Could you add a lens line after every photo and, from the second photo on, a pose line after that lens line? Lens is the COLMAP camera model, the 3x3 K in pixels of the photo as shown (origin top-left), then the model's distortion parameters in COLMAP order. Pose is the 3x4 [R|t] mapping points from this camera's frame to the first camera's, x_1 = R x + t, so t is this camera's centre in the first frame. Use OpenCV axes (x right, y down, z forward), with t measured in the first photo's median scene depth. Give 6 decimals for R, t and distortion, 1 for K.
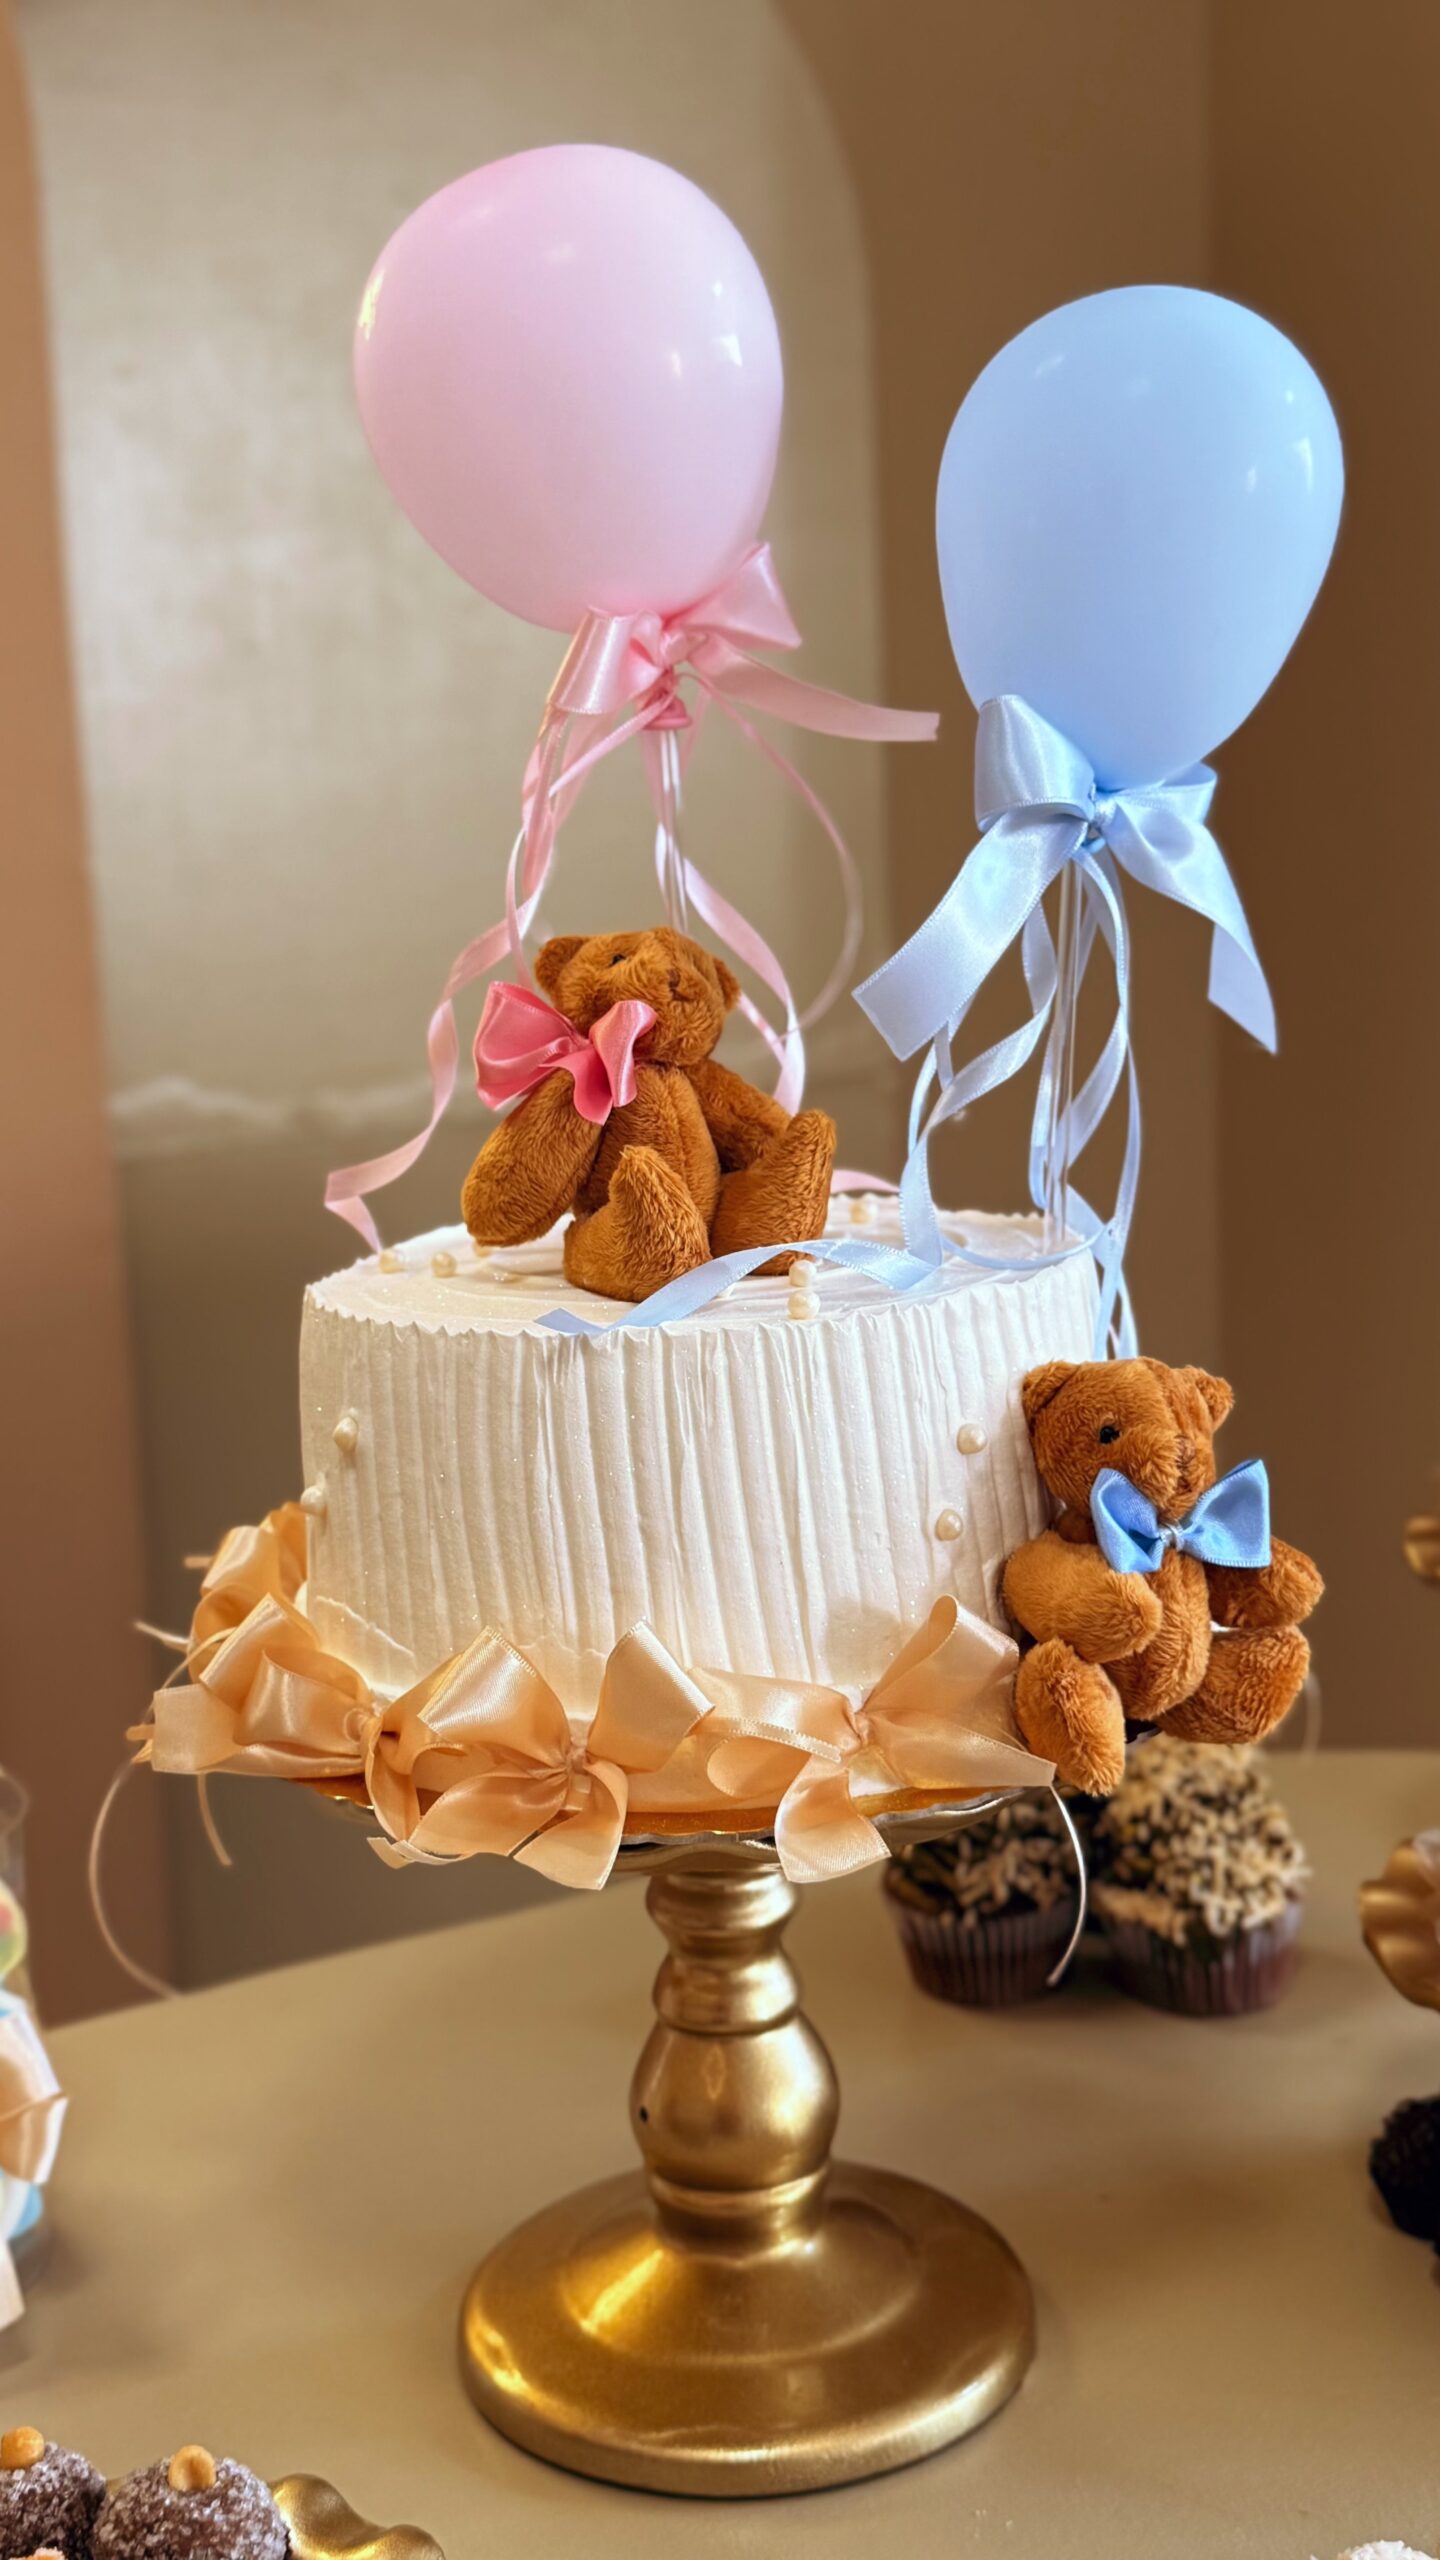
lens RADIAL K [[2806.3, 0, 711.2], [0, 2806.3, 1285.9], [0, 0, 1]] dist [0.072088, 0.000000]
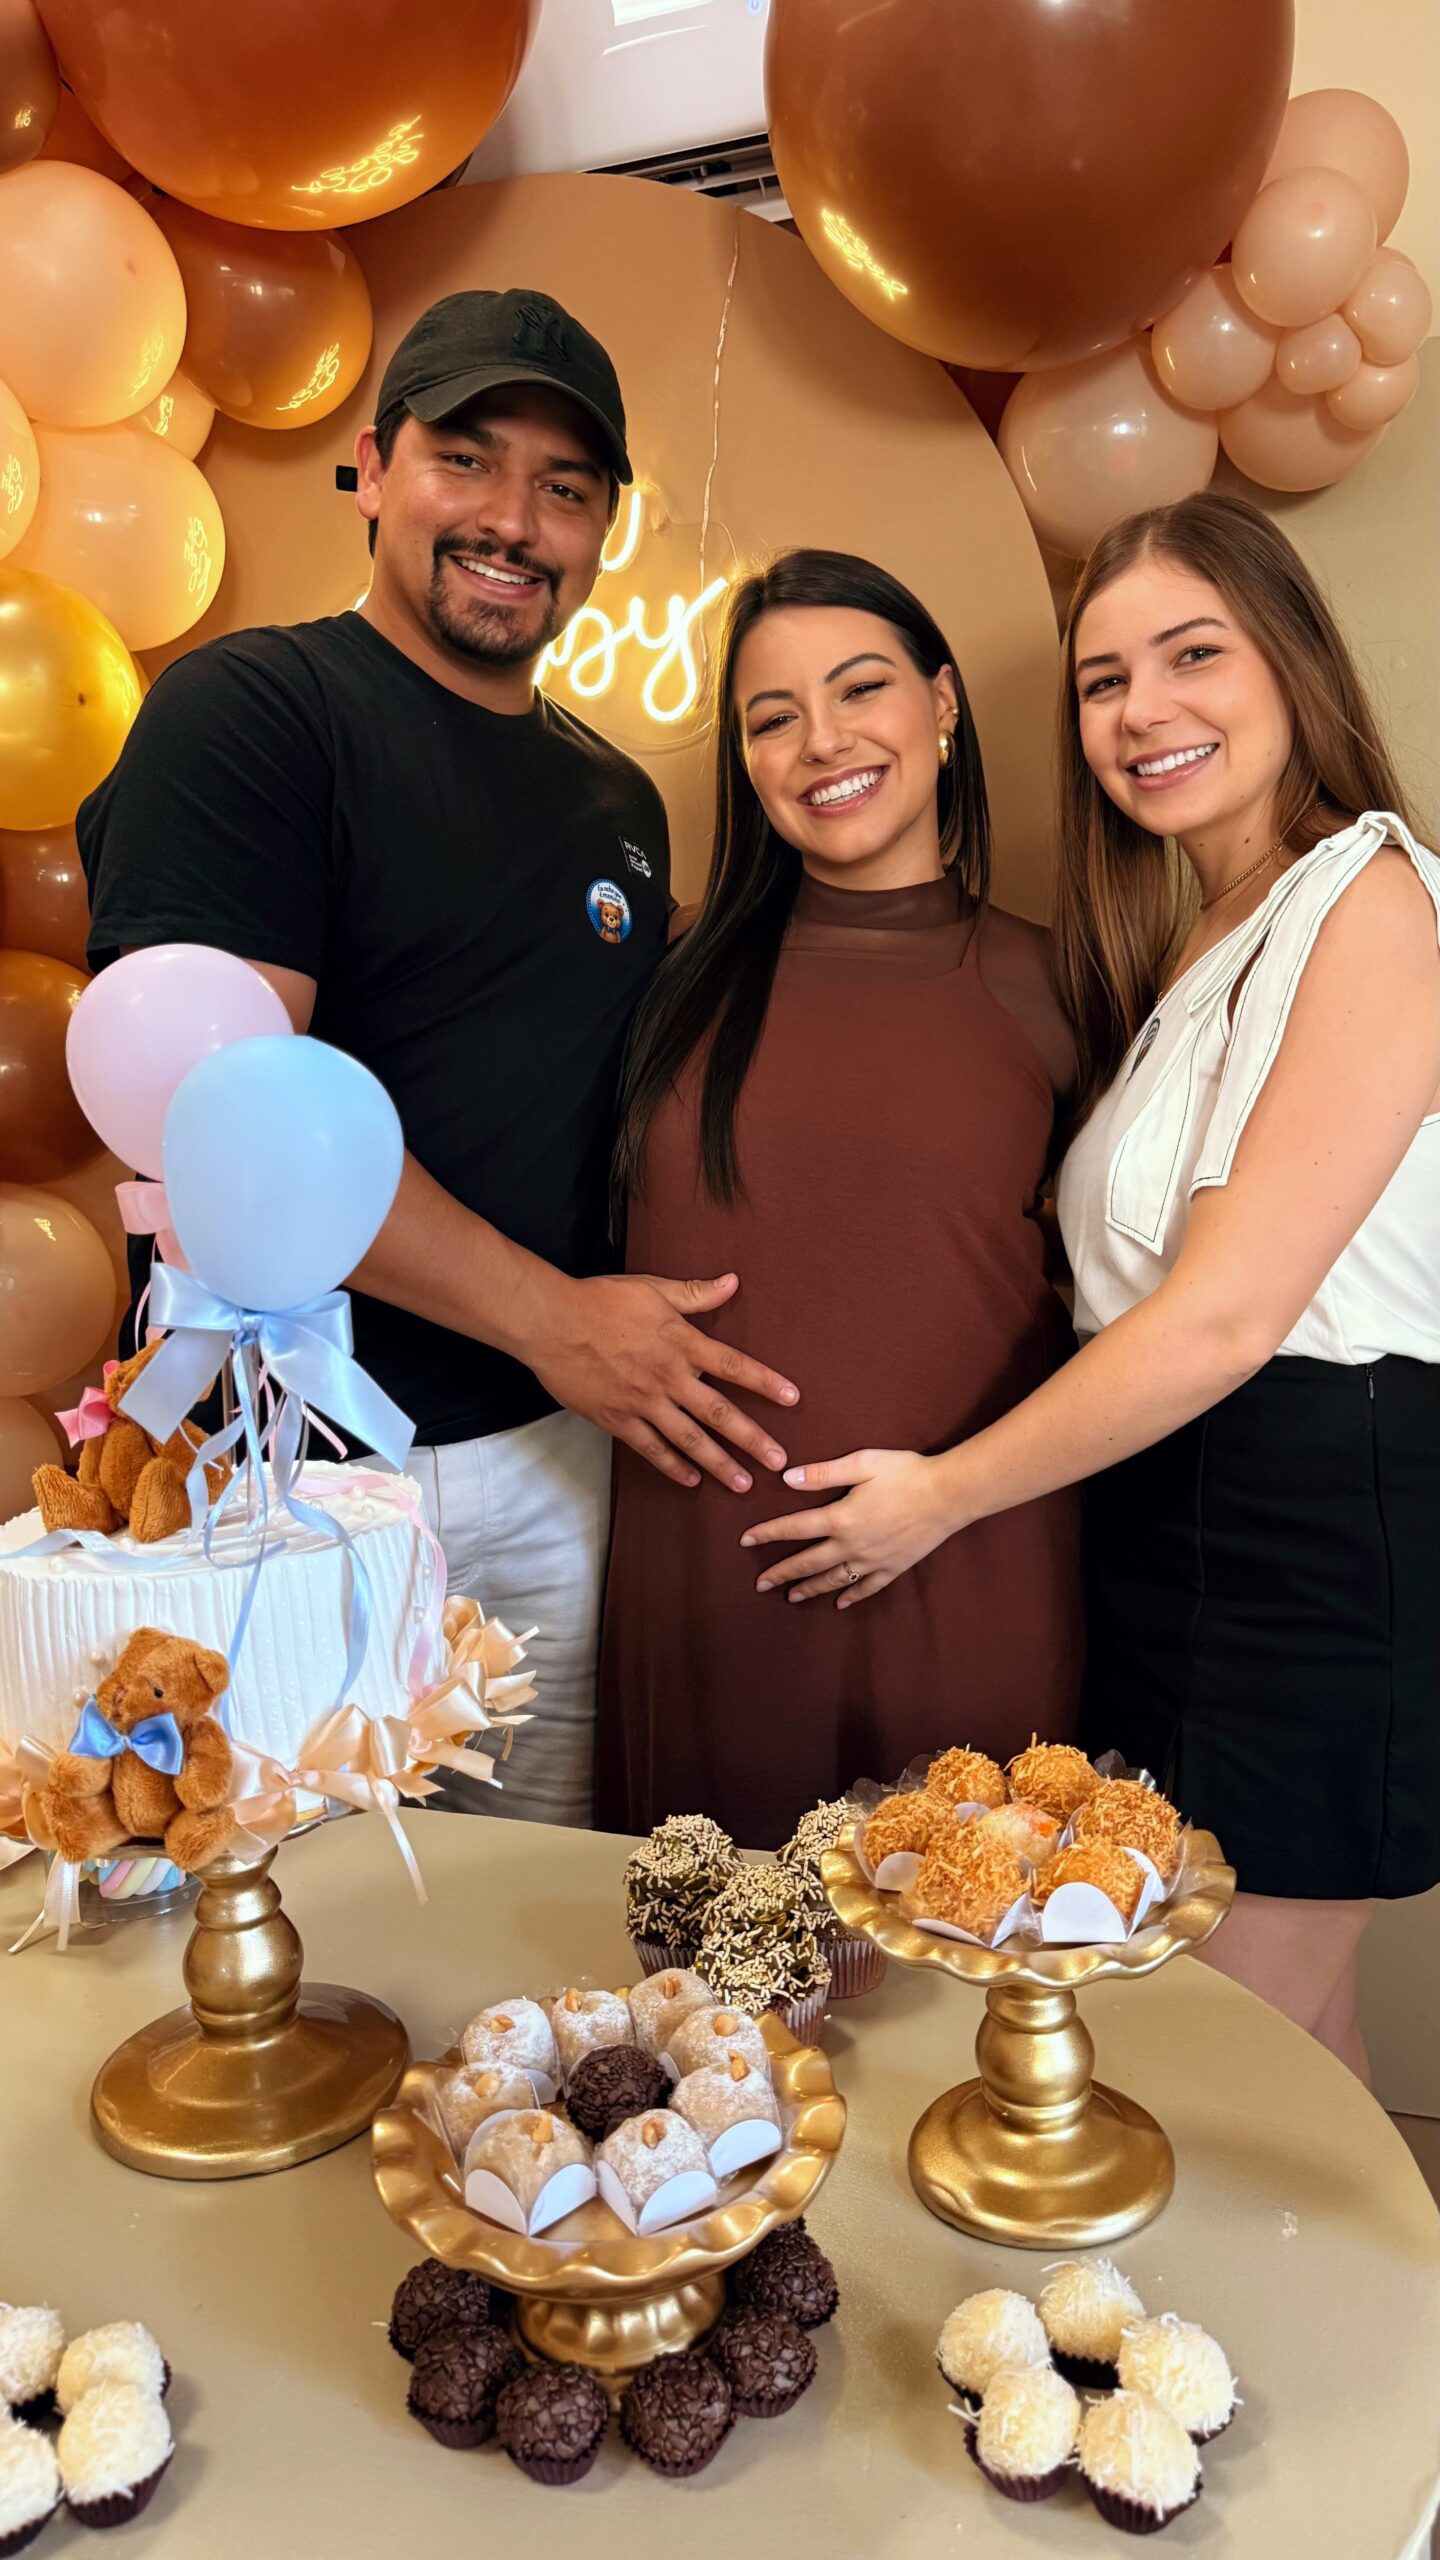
lens RADIAL K [[1852.4, 0, 713.6], [0, 1852.4, 1280.5], [0, 0, 1]] dist [0.014764, -0.033833]
pose [[0.667818, 0.130010, -0.732882, 1.188301], [-0.112615, 0.990941, 0.073171, -0.316226], [0.735756, 0.033668, 0.676410, 0.441112]]
